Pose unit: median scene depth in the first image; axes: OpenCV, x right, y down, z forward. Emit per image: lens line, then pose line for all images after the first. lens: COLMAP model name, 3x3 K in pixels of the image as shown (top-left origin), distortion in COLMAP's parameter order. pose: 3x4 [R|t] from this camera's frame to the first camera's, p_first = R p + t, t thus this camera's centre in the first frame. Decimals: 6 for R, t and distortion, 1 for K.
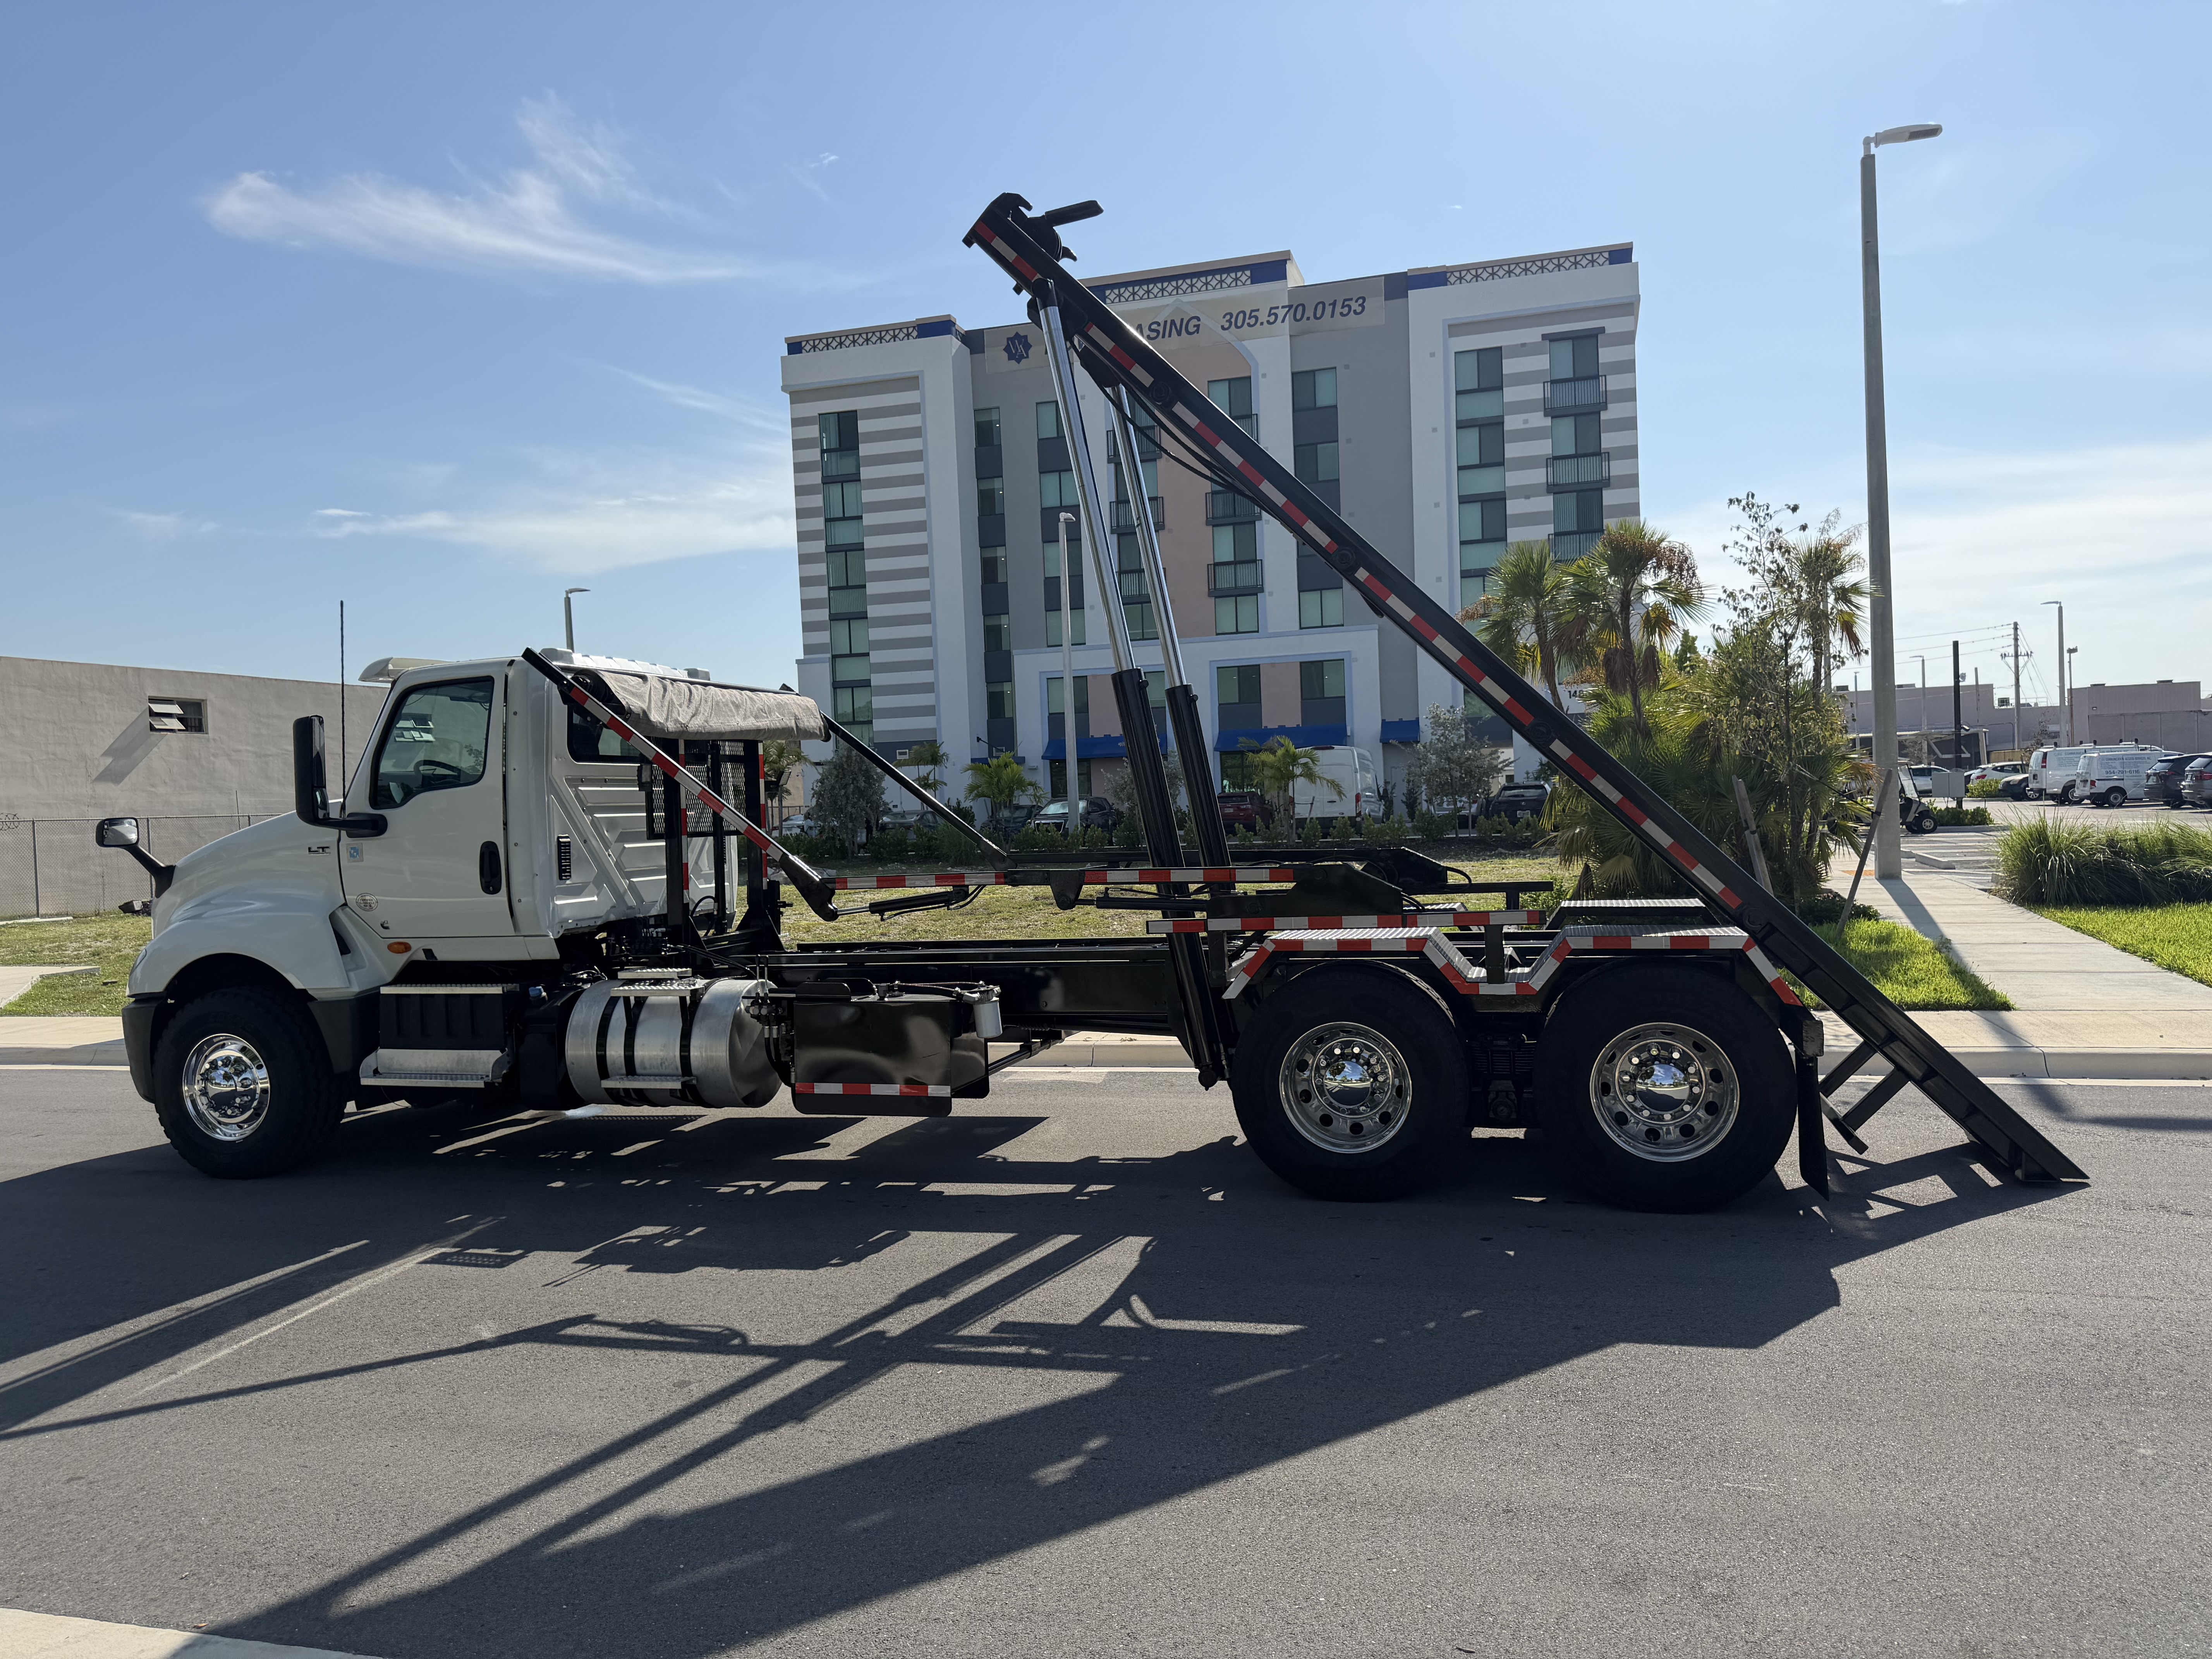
lens RADIAL K [[1545.1, 0, 1122.1], [0, 1545.1, 841.4], [0, 0, 1]] dist [0.089116, -0.129517]
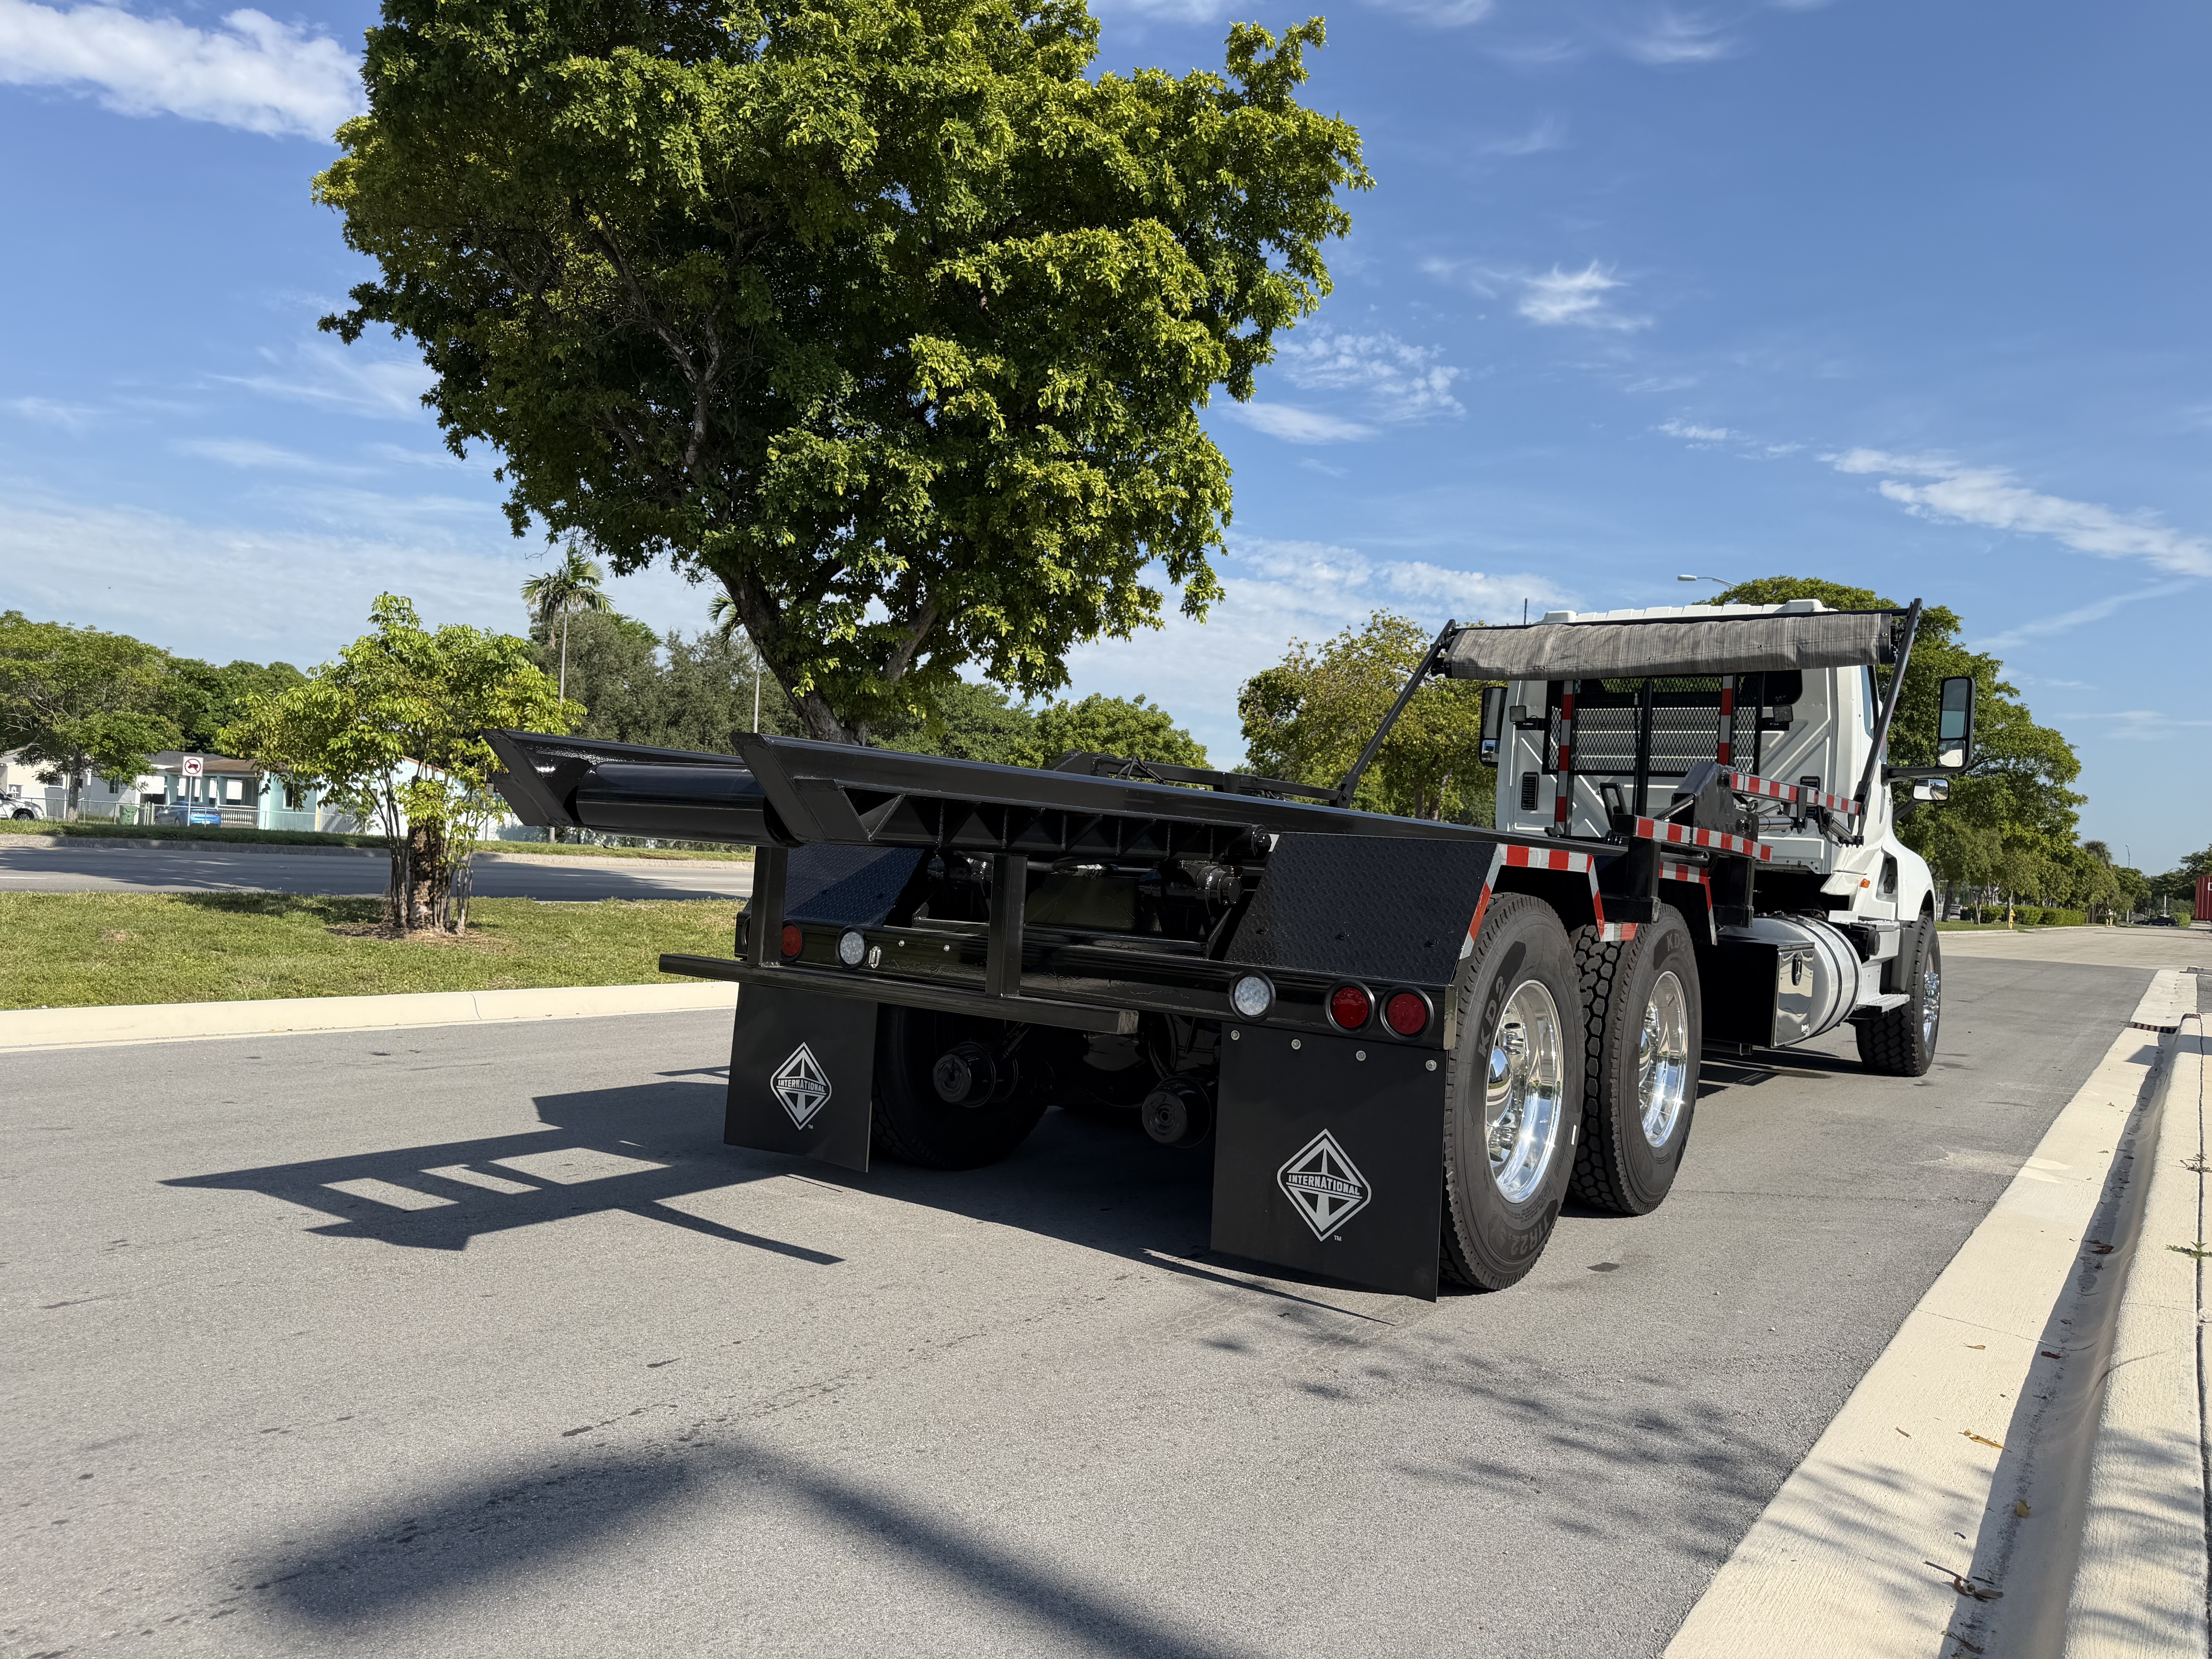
lens RADIAL K [[1544.6, 0, 1092.1], [0, 1544.6, 839.1], [0, 0, 1]] dist [0.129163, -0.225355]
pose [[-0.328814, 0.008821, -0.944354, 0.169110], [-0.066325, 0.997272, 0.032408, 0.006035], [0.942063, 0.073291, -0.327331, 0.212844]]
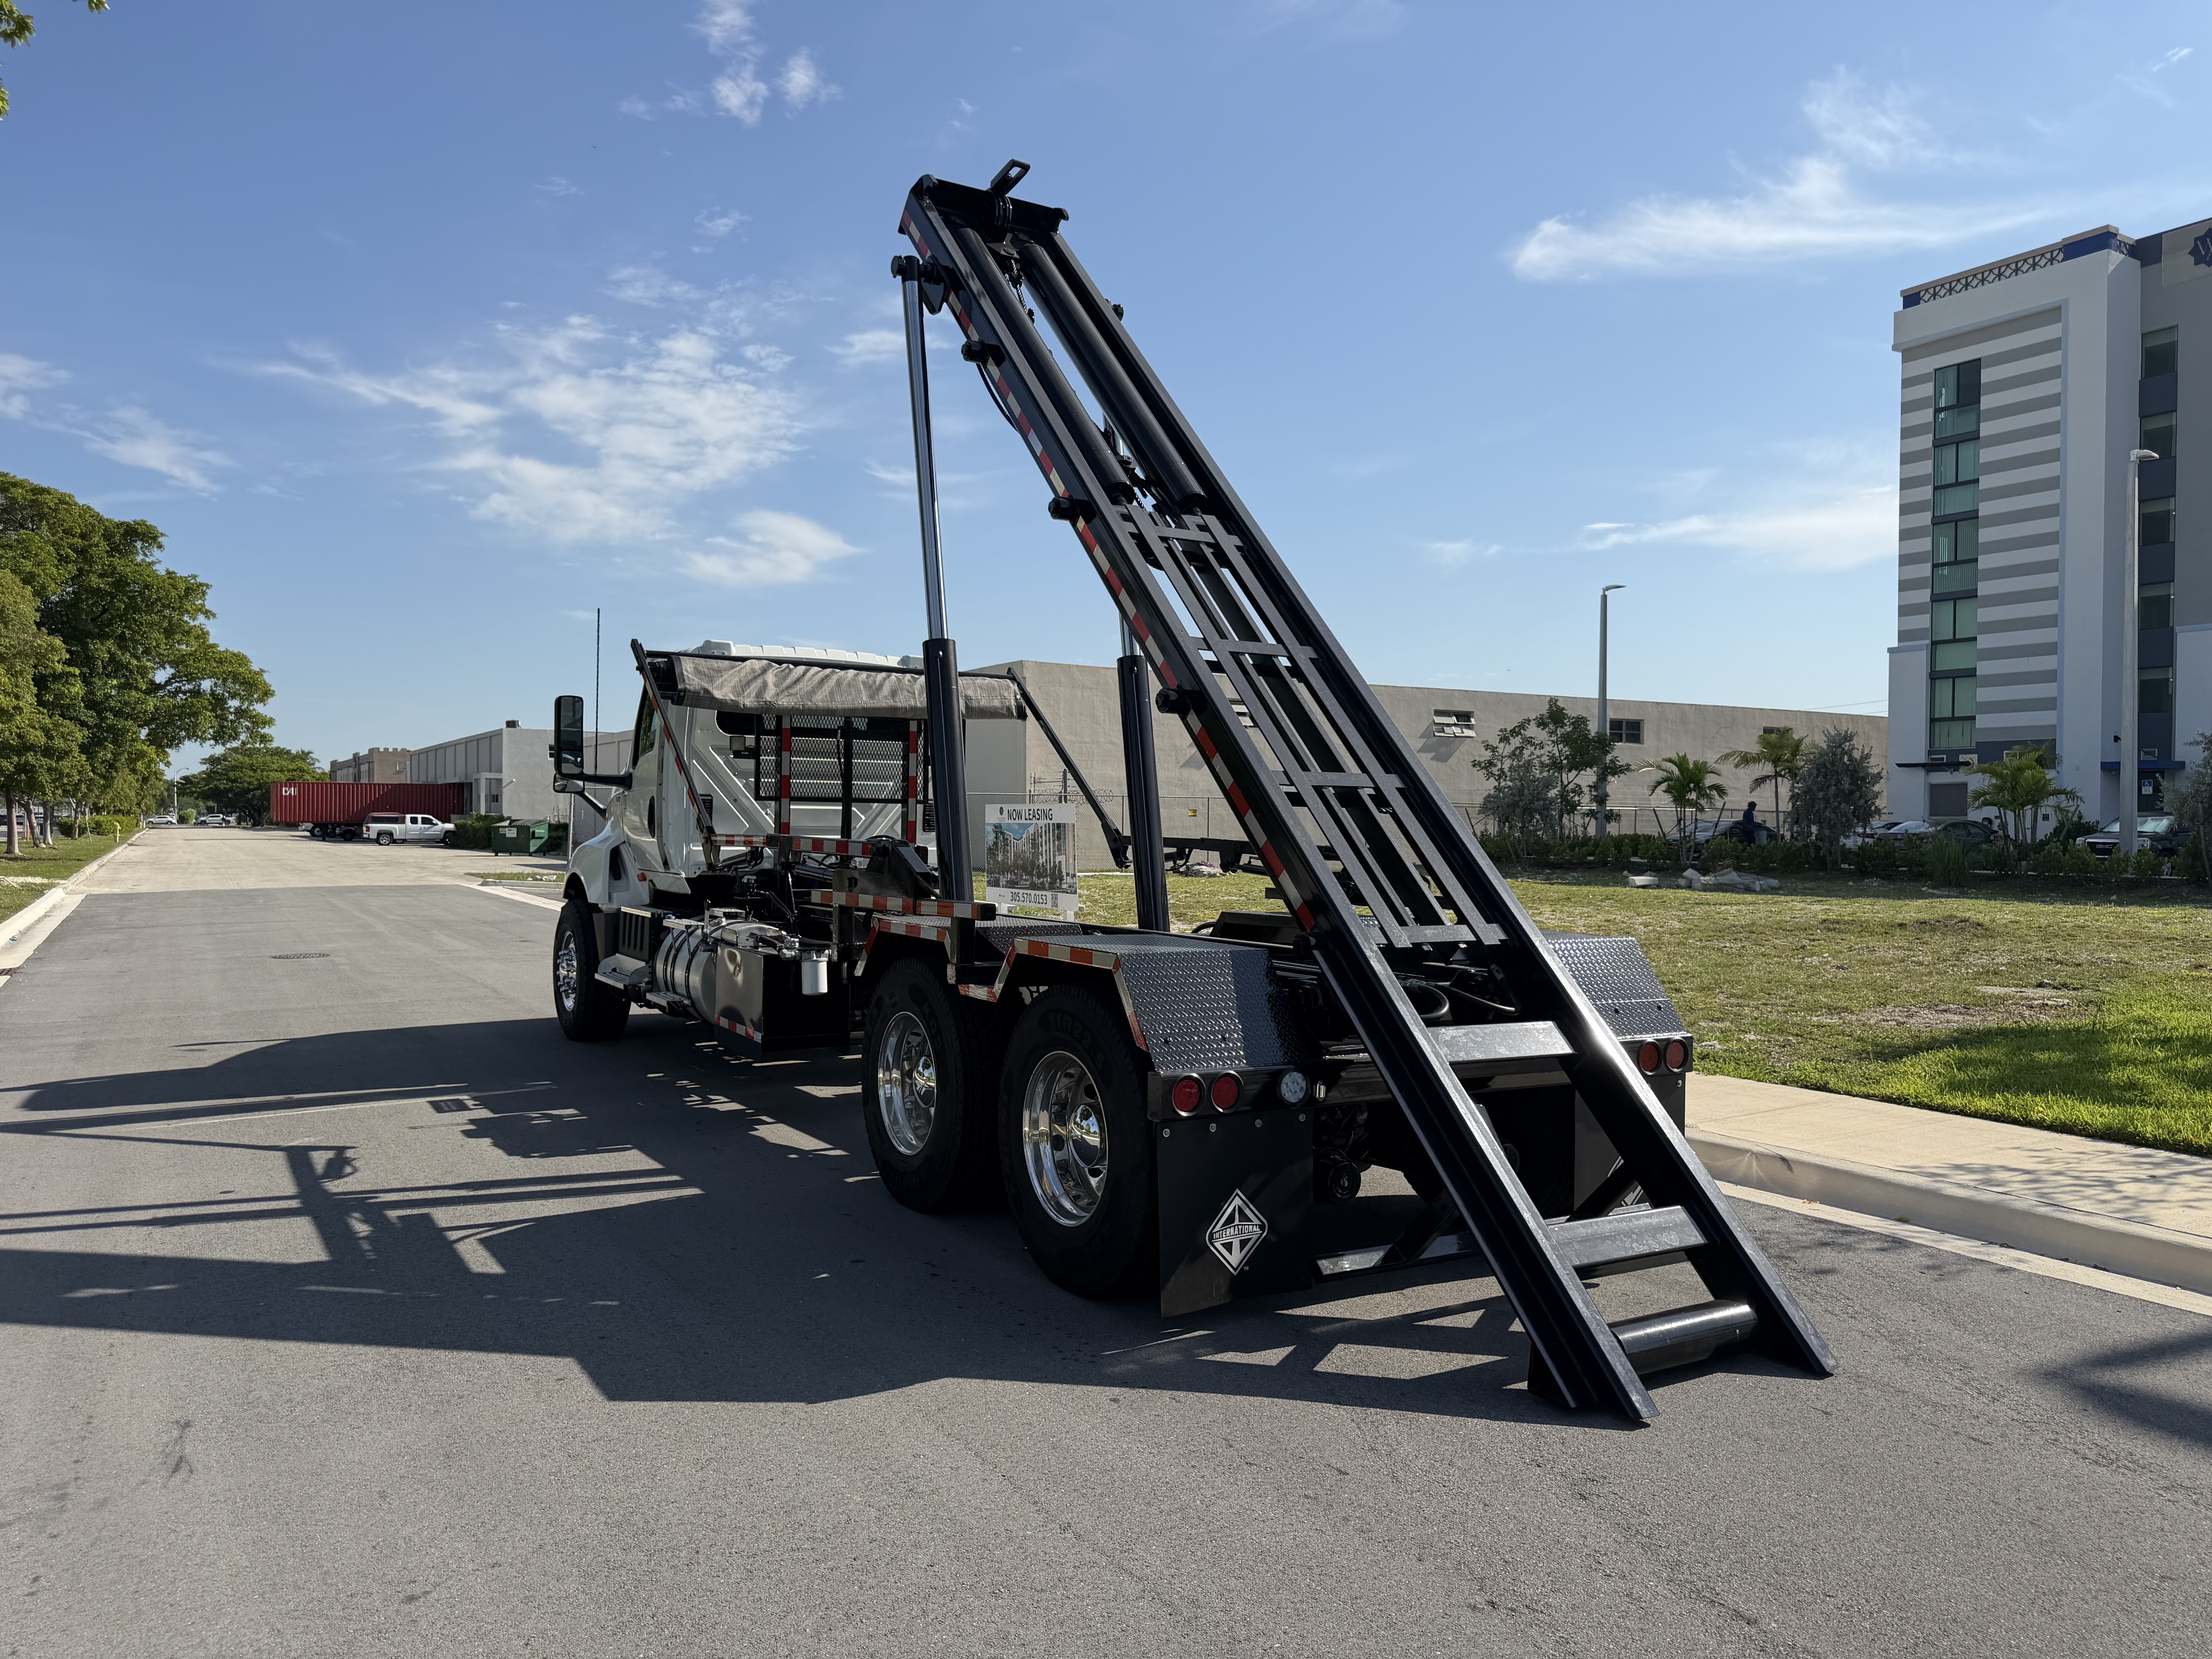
lens RADIAL K [[1560.3, 0, 1112.7], [0, 1560.3, 828.6], [0, 0, 1]] dist [0.035851, -0.041450]
pose [[0.728665, 0.047938, -0.683190, 0.140102], [-0.053746, 0.998473, 0.012736, -0.001866], [0.682758, 0.027439, 0.730129, 0.065189]]
